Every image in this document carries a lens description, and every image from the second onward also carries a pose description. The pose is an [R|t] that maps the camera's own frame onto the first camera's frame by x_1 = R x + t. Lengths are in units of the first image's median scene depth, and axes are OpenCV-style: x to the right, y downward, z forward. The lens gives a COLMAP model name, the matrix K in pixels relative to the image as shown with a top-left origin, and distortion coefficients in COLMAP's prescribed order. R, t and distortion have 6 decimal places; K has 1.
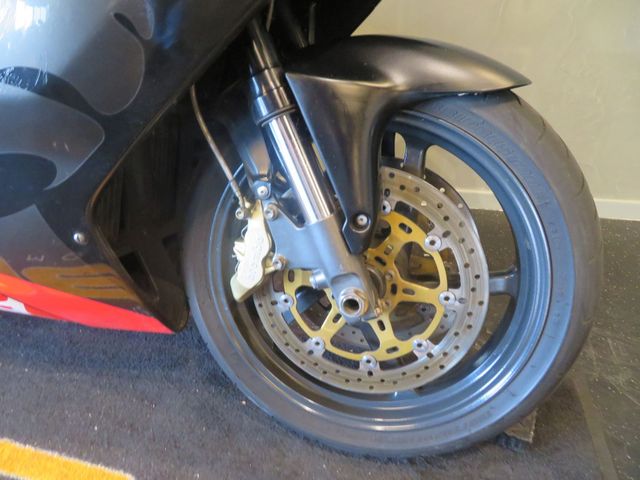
lens RADIAL K [[459.0, 0, 320.4], [0, 459.0, 240.1], [0, 0, 1]] dist [-0.020655, 0.019293]
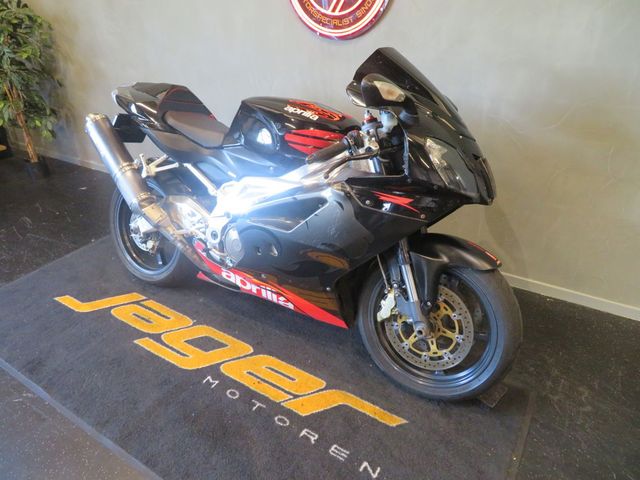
lens RADIAL K [[459.0, 0, 316.9], [0, 459.0, 239.2], [0, 0, 1]] dist [-0.020655, 0.019293]
pose [[0.951016, 0.158137, -0.265633, 0.109789], [-0.165591, 0.986178, -0.005753, -0.272925], [0.261051, 0.049457, 0.964057, -1.723093]]
